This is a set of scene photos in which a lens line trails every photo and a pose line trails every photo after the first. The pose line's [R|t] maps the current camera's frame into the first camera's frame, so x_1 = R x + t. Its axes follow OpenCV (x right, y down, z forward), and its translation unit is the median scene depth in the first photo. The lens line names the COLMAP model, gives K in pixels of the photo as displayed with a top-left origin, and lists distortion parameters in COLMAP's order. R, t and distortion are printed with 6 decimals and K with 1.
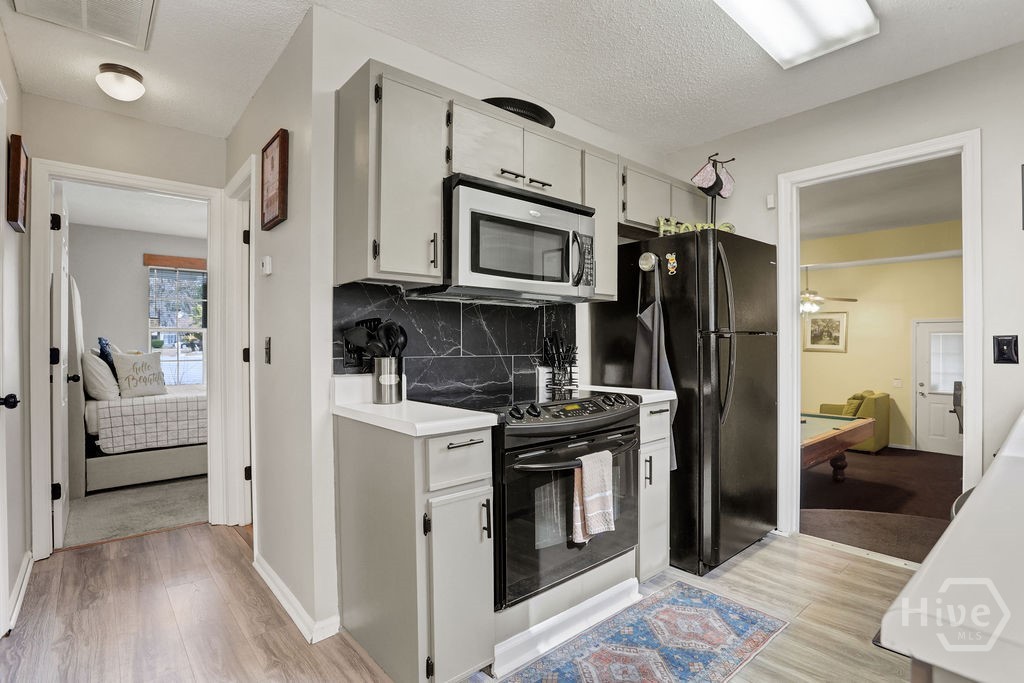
lens RADIAL K [[511.4, 0, 507.5], [0, 511.4, 342.1], [0, 0, 1]] dist [-0.069512, 0.026845]
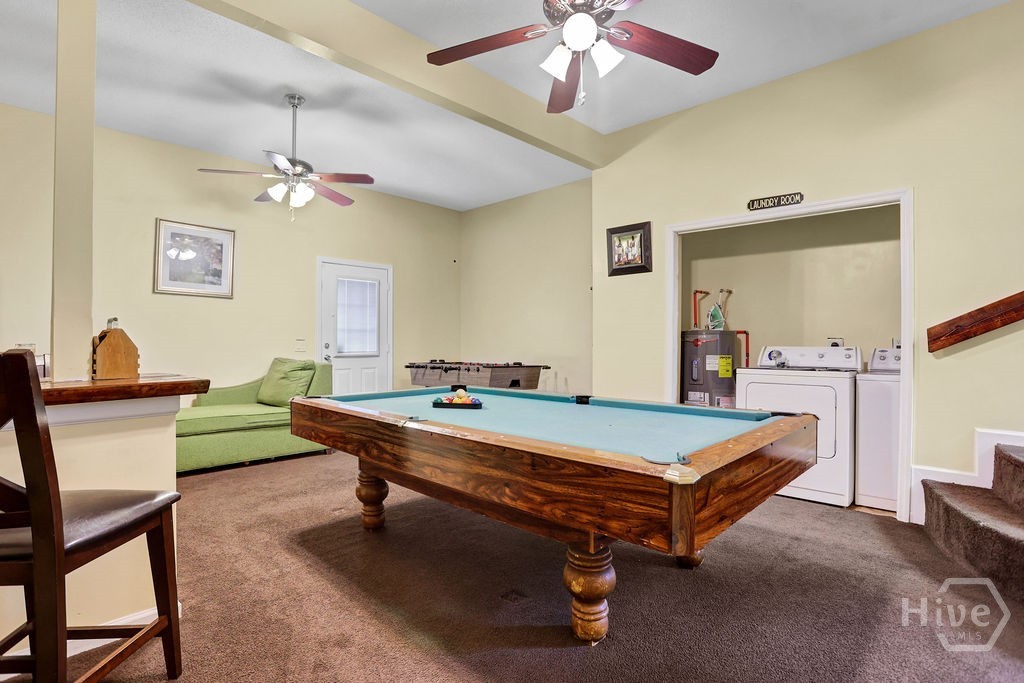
lens RADIAL K [[500.4, 0, 509.9], [0, 500.4, 337.9], [0, 0, 1]] dist [-0.083445, 0.047146]
pose [[-0.094713, 0.002318, 0.995502, 0.181955], [-0.005317, 0.999982, -0.002835, 0.188668], [-0.995490, -0.005562, -0.094699, 2.013302]]
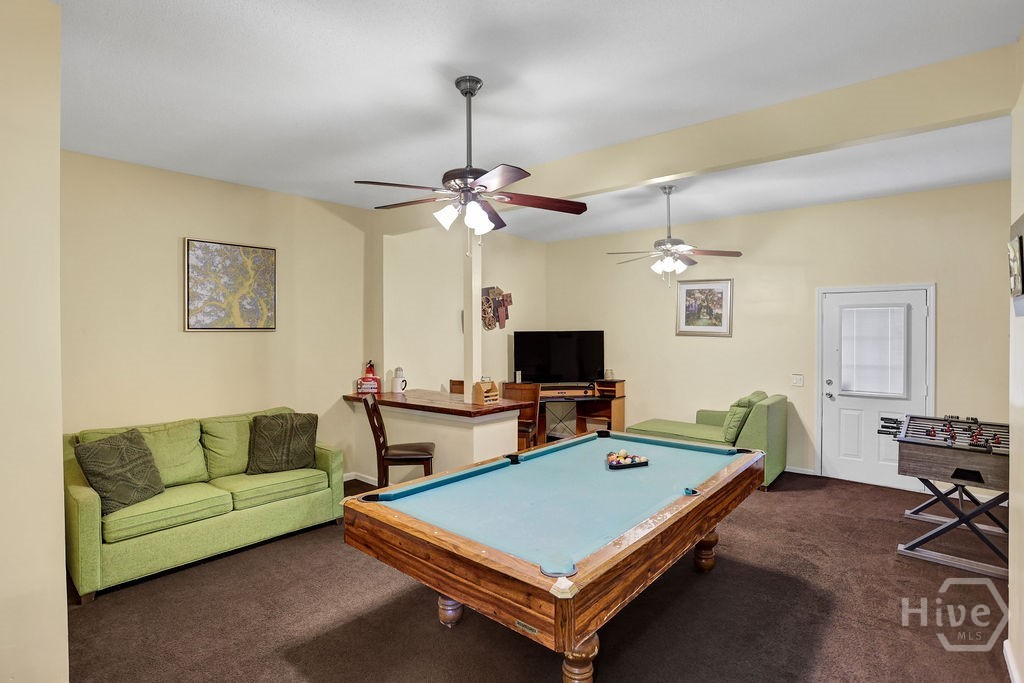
lens RADIAL K [[500.4, 0, 509.9], [0, 500.4, 337.9], [0, 0, 1]] dist [-0.083445, 0.047146]
pose [[0.988656, -0.004950, 0.150118, 0.735980], [0.002010, 0.999803, 0.019725, 0.022673], [-0.150186, -0.019199, 0.988471, 0.984987]]
